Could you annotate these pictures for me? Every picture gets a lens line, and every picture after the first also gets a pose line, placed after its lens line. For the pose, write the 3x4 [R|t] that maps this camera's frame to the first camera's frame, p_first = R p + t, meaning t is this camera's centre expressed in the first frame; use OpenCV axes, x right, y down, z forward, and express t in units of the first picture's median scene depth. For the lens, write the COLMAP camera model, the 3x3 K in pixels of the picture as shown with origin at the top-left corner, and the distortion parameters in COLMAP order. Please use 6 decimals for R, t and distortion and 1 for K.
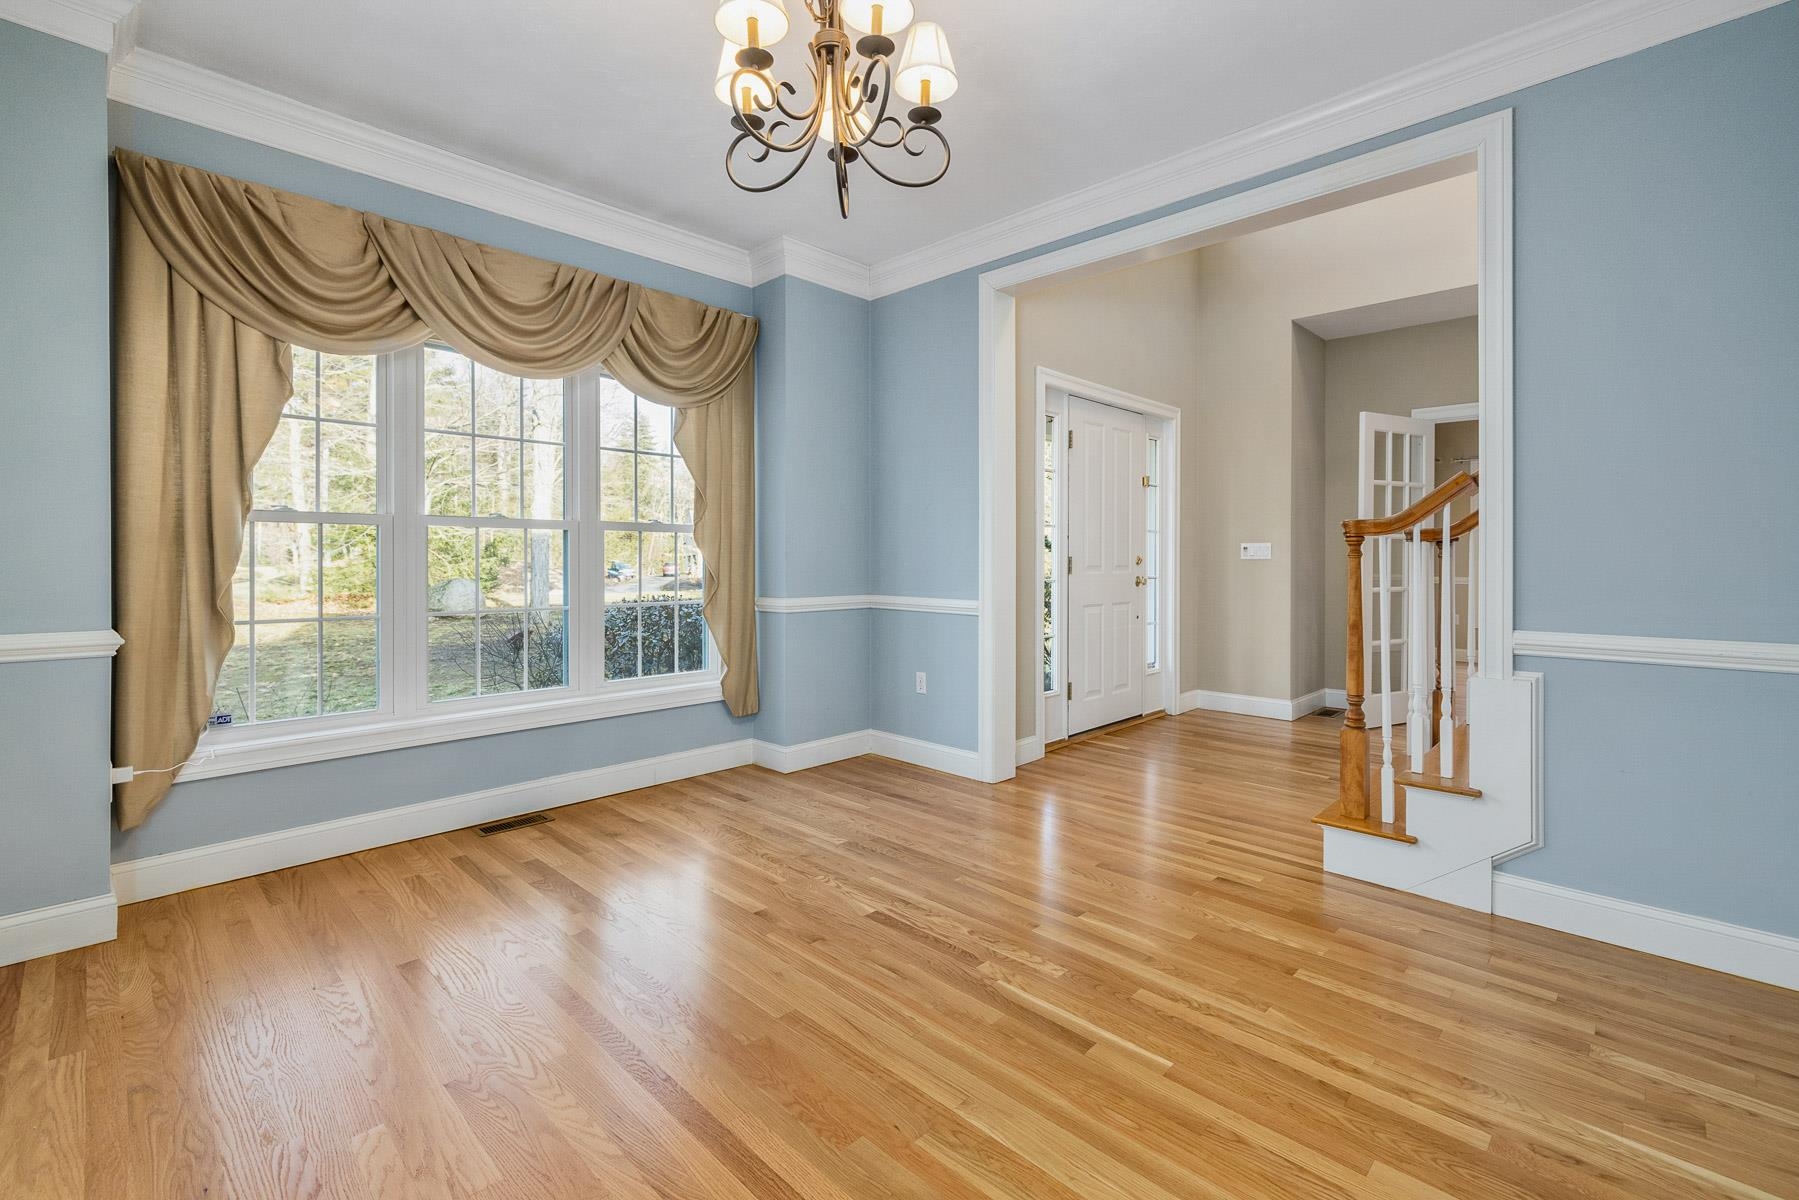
lens RADIAL K [[792.2, 0, 893.5], [0, 792.2, 564.3], [0, 0, 1]] dist [0.013175, -0.000334]
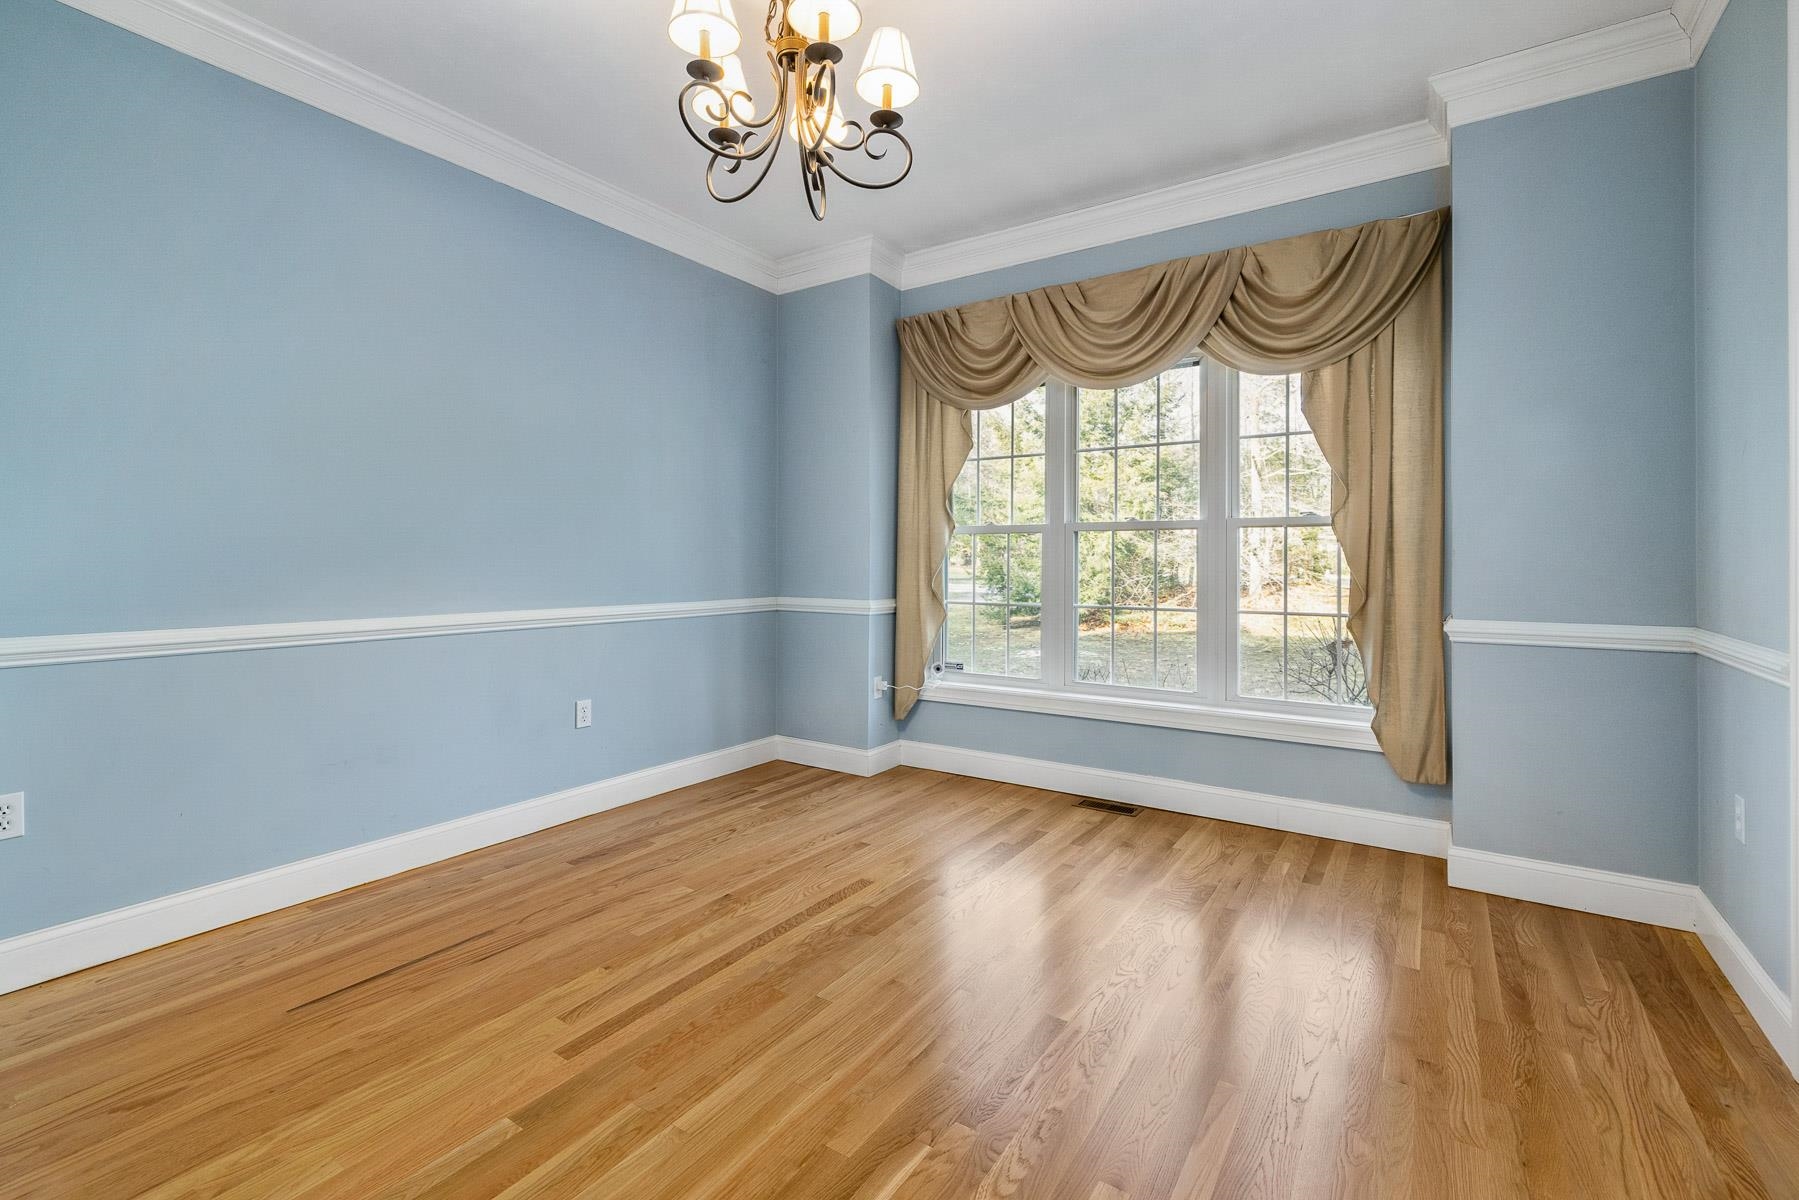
lens RADIAL K [[792.2, 0, 903.6], [0, 792.2, 559.2], [0, 0, 1]] dist [0.013175, -0.000334]
pose [[0.188313, -0.001662, -0.982108, 0.566178], [-0.004625, 0.999986, -0.002579, -0.004069], [0.982098, 0.005028, 0.188302, 0.566394]]
